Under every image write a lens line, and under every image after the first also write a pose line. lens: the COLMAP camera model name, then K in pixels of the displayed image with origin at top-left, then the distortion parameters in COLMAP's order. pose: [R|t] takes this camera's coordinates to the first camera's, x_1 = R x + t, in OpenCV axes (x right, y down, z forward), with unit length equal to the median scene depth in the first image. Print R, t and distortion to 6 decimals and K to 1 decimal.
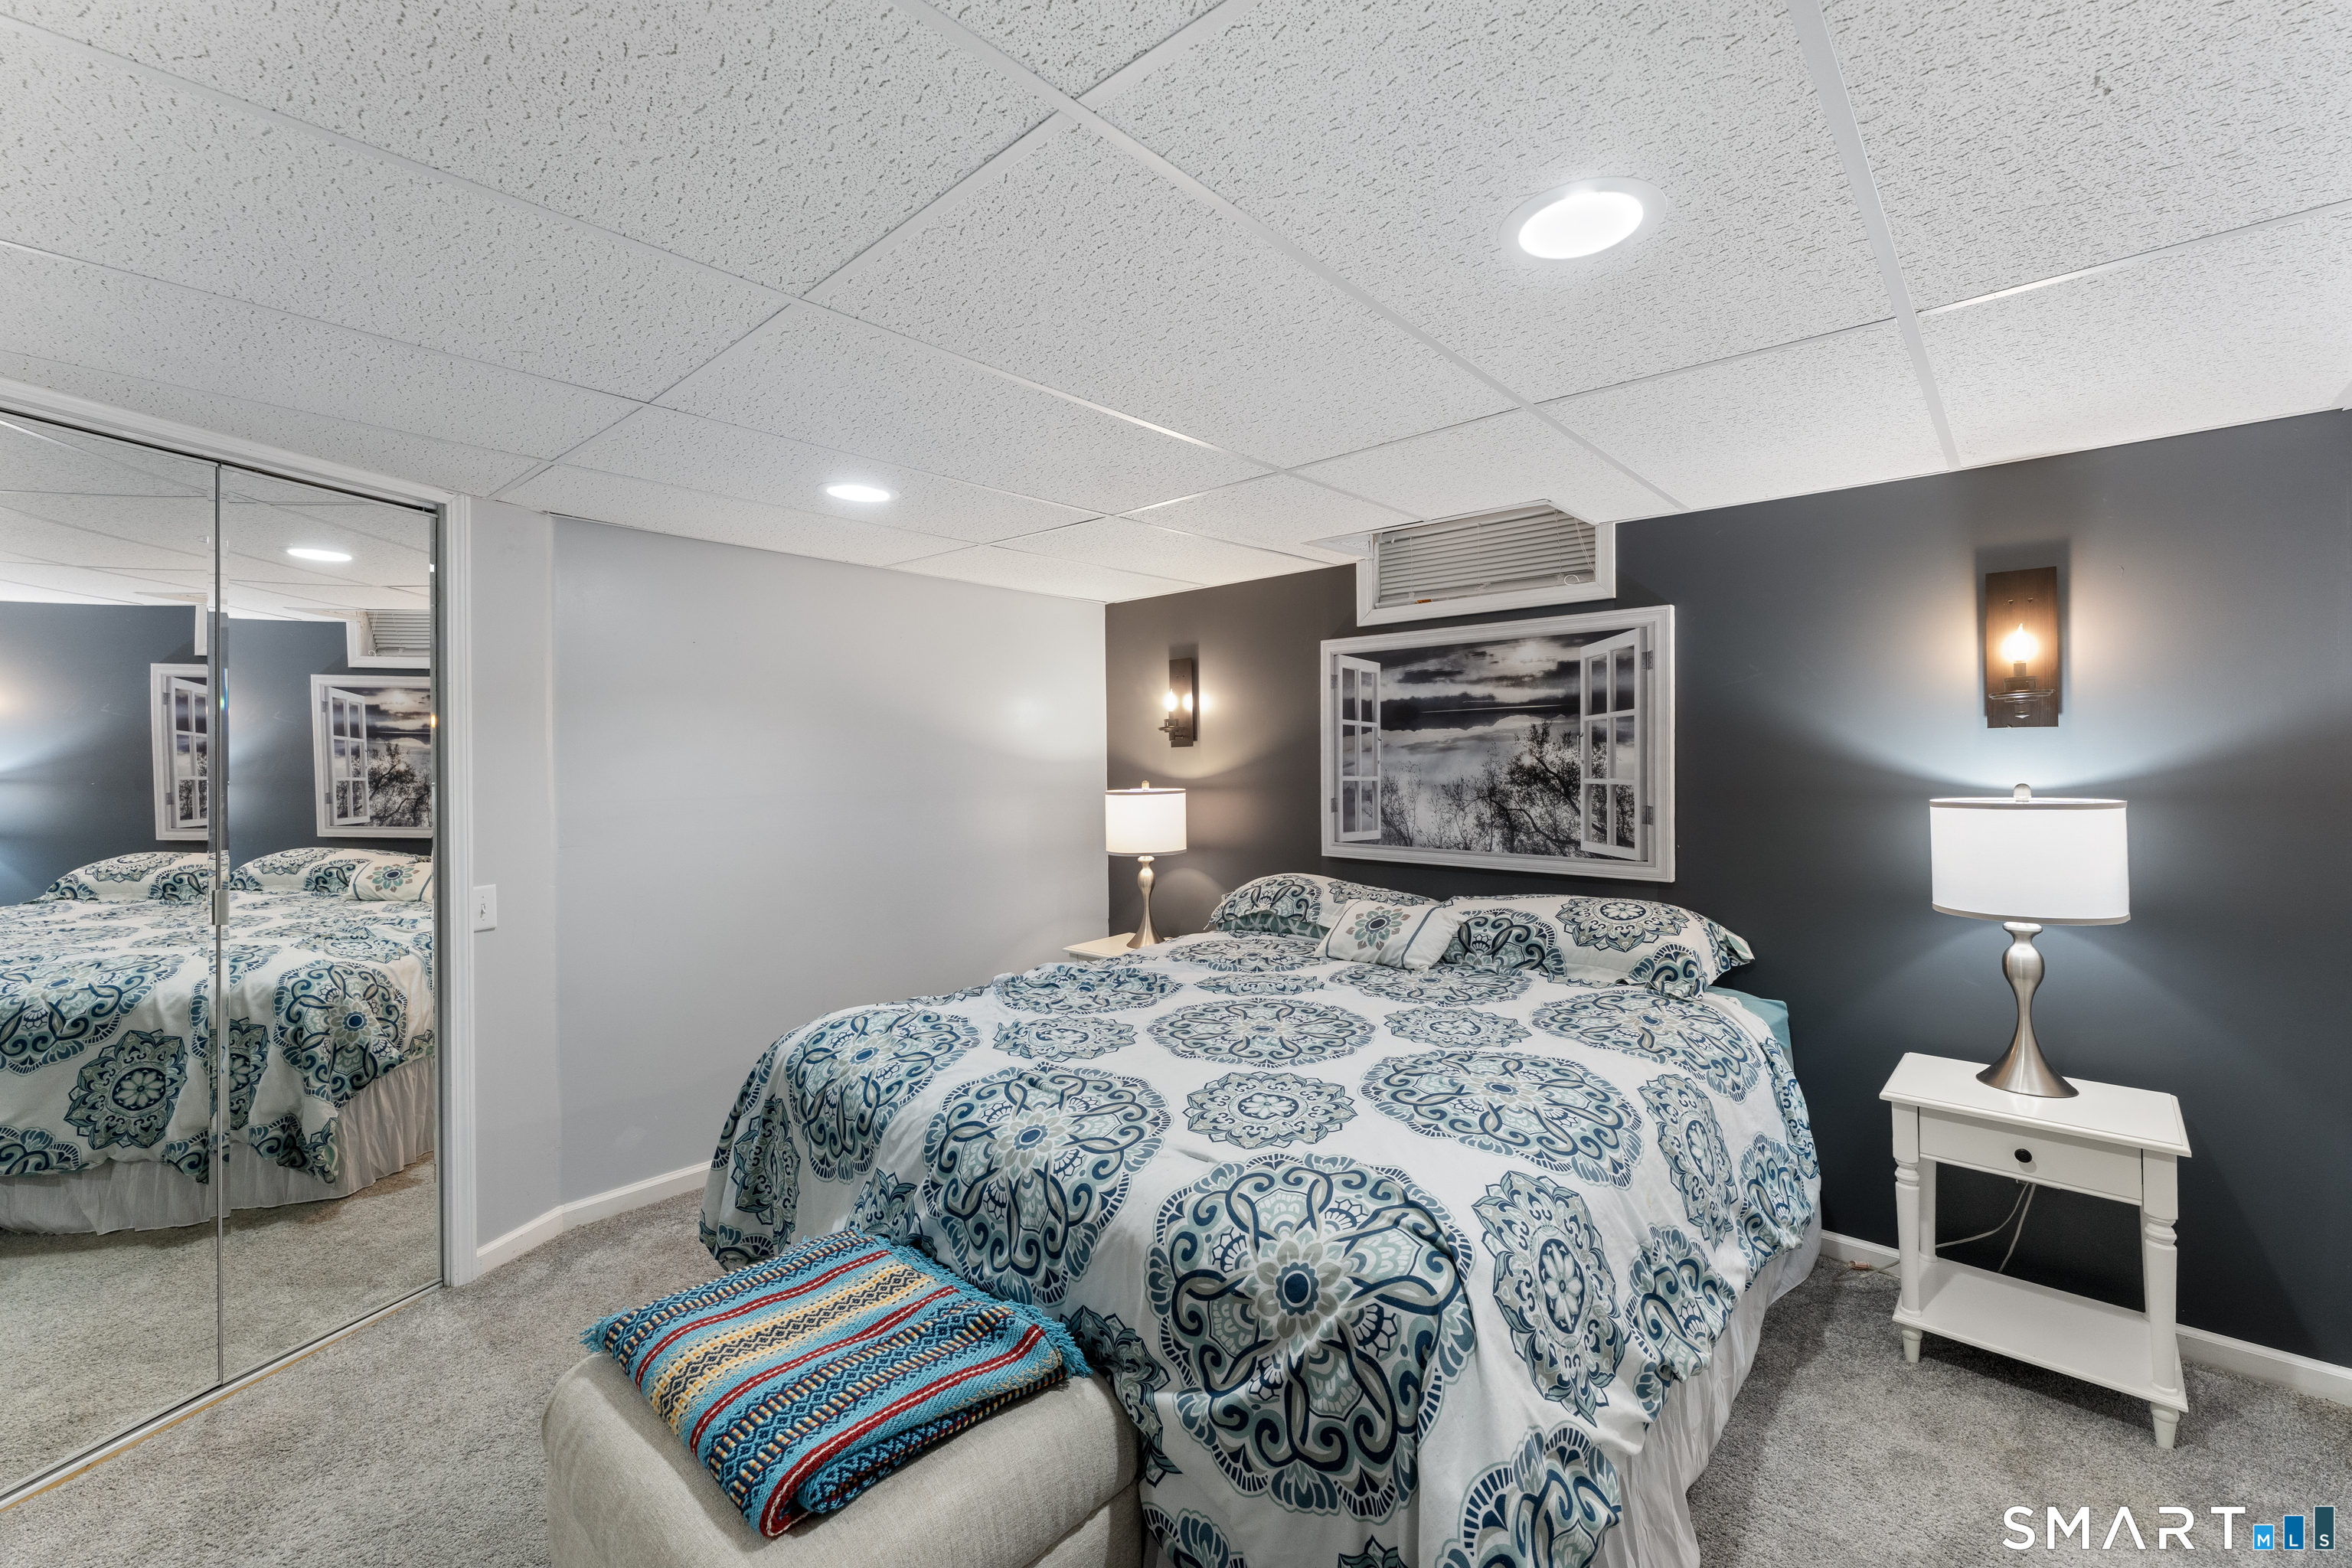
lens RADIAL K [[963.2, 0, 1181.3], [0, 963.2, 771.1], [0, 0, 1]] dist [-0.000971, -0.000323]
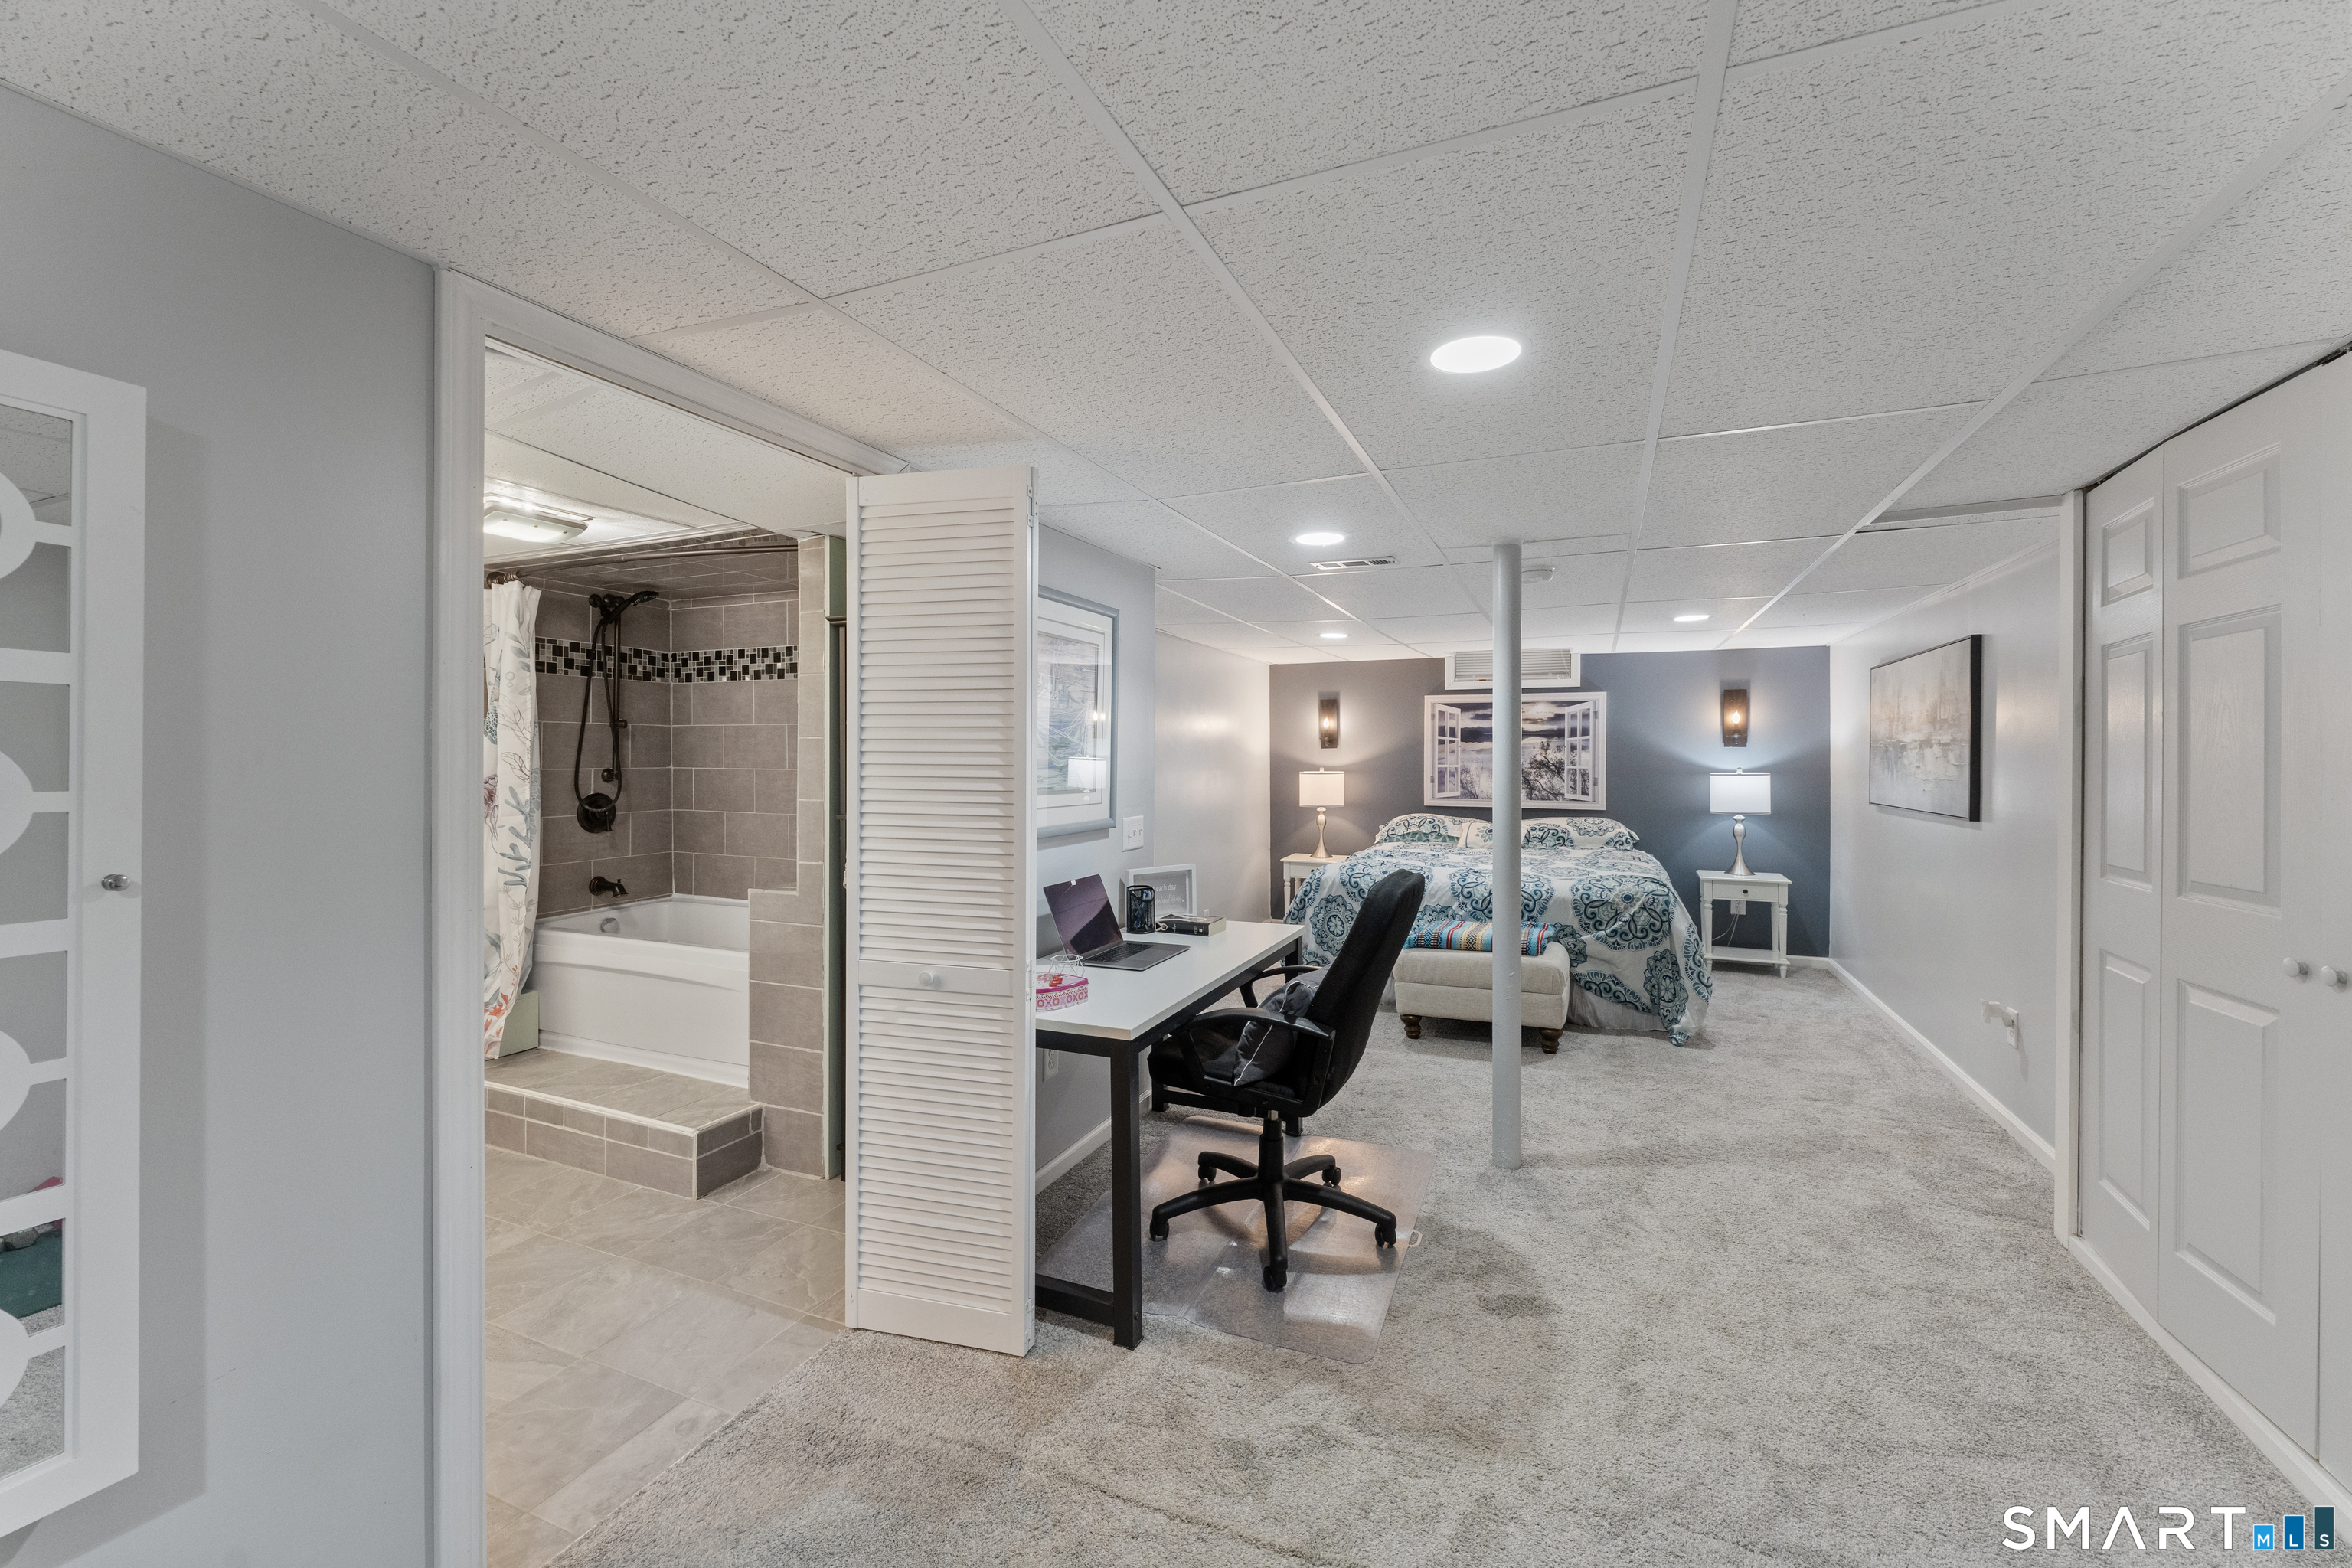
lens RADIAL K [[939.1, 0, 1184.0], [0, 939.1, 775.5], [0, 0, 1]] dist [0.000930, 0.000442]
pose [[0.948802, 0.006270, 0.315808, -1.153033], [-0.007977, 0.999960, 0.004113, 0.029038], [-0.315770, -0.006421, 0.948814, -0.822798]]
